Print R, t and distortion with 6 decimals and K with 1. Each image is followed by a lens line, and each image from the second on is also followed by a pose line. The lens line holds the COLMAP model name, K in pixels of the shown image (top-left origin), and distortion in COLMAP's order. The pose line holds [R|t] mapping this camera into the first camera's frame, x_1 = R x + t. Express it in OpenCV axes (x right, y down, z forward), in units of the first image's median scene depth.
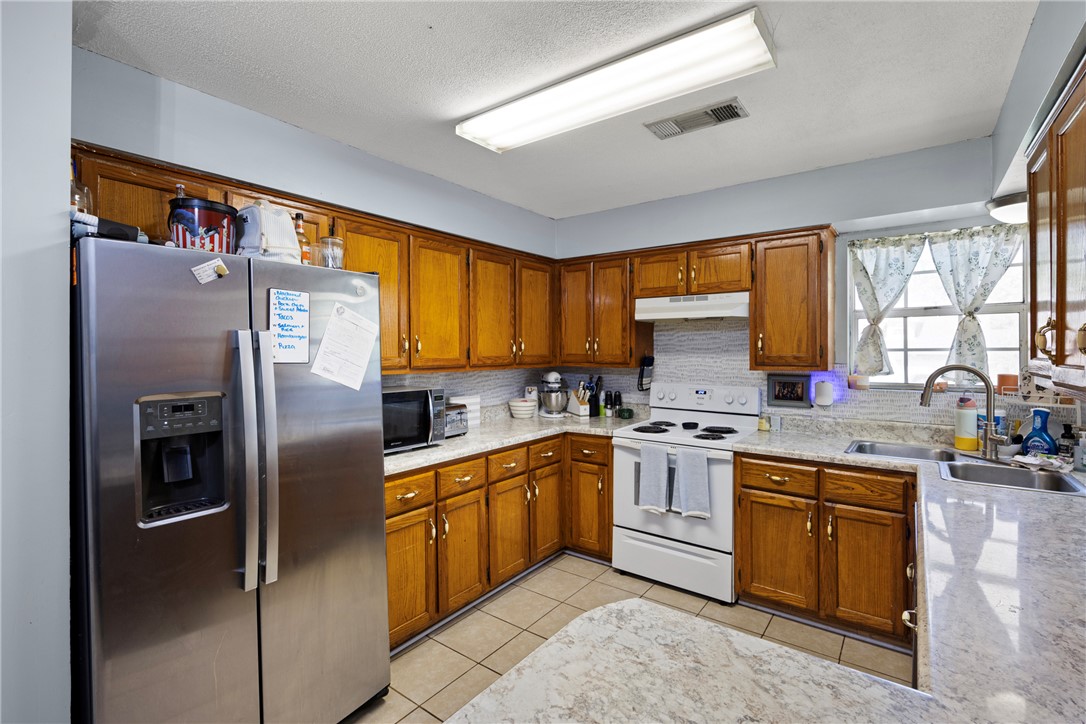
lens RADIAL K [[495.1, 0, 541.9], [0, 495.1, 352.0], [0, 0, 1]] dist [-0.000212, -0.000162]
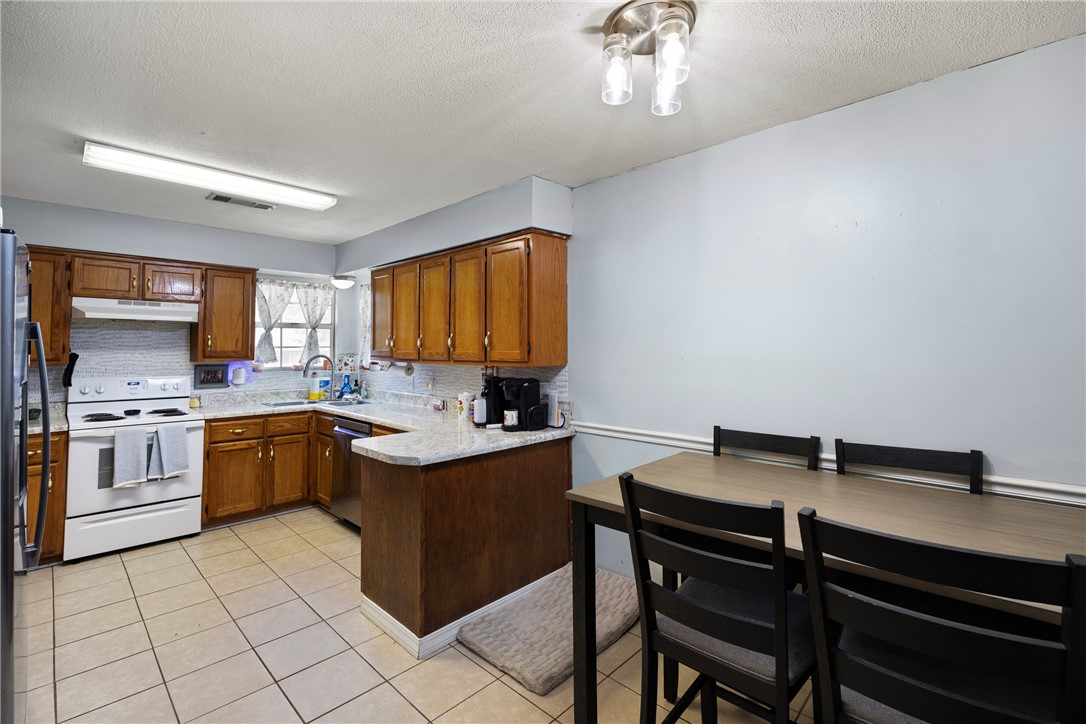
lens RADIAL K [[479.7, 0, 544.0], [0, 479.7, 358.6], [0, 0, 1]] dist [0.000104, 0.000090]
pose [[0.133371, -0.016928, 0.990922, -0.801412], [0.007824, 0.999841, 0.016027, 0.015592], [-0.991035, 0.005615, 0.133482, -0.119259]]
